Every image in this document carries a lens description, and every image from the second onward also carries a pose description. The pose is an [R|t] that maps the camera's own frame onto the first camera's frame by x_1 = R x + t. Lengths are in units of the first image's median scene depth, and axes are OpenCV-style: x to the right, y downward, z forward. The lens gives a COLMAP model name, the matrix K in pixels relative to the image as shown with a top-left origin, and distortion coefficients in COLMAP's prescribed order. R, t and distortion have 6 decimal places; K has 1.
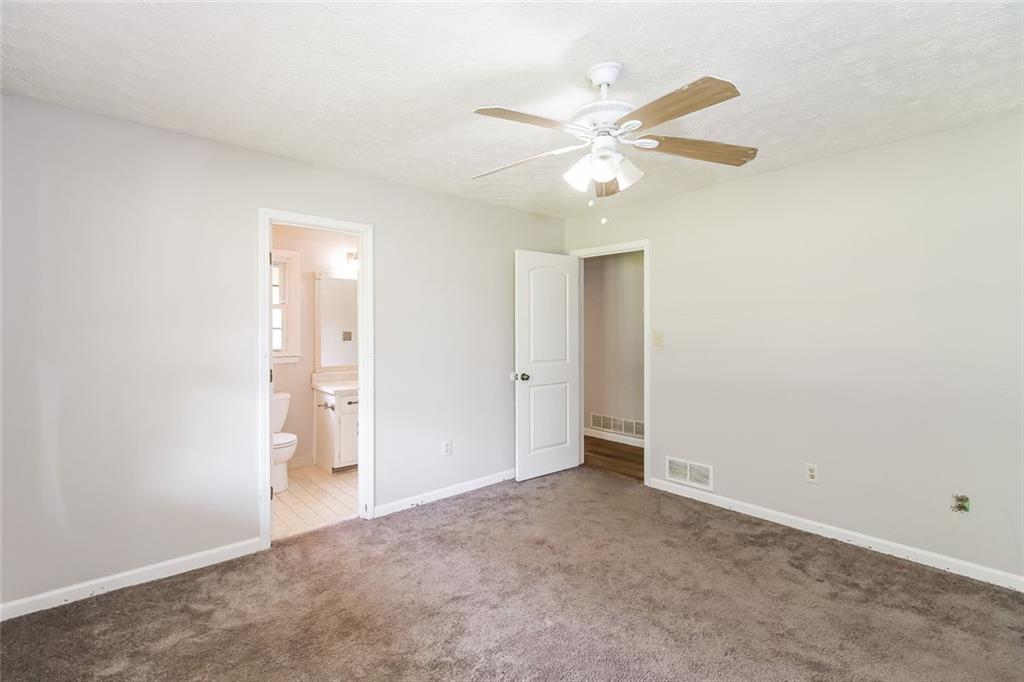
lens RADIAL K [[475.9, 0, 511.3], [0, 475.9, 324.6], [0, 0, 1]] dist [-0.000208, -0.000274]
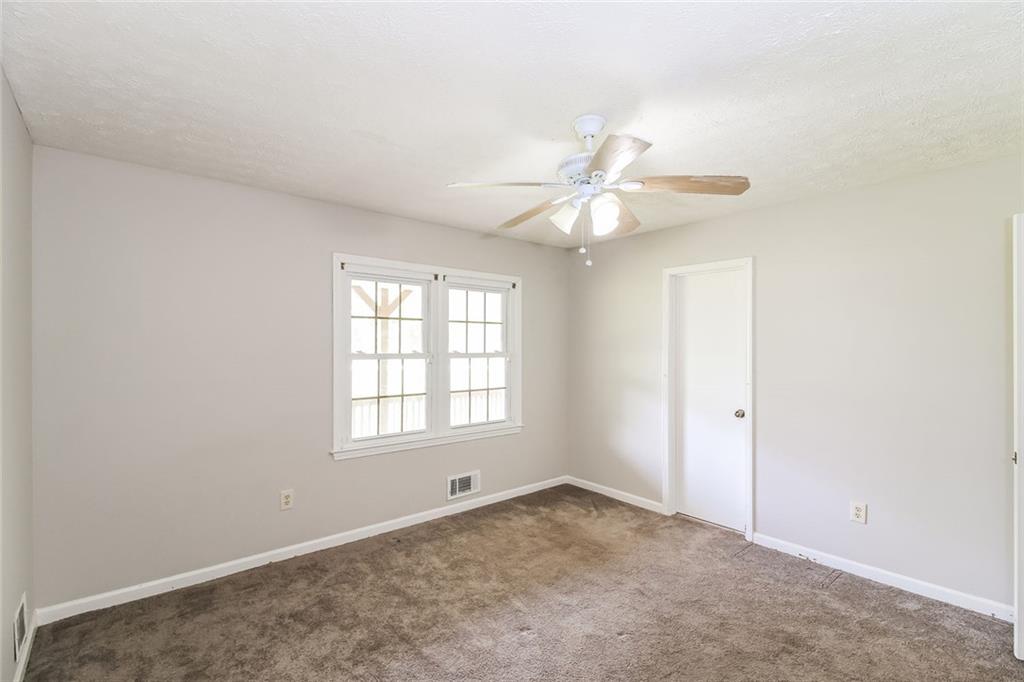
lens RADIAL K [[467.0, 0, 512.0], [0, 467.0, 341.0], [0, 0, 1]] dist [0.001592, 0.000054]
pose [[-0.013245, -0.004336, -0.999903, 0.864027], [-0.004256, 0.999982, -0.004280, -0.025623], [0.999903, 0.004198, -0.013263, 0.580413]]
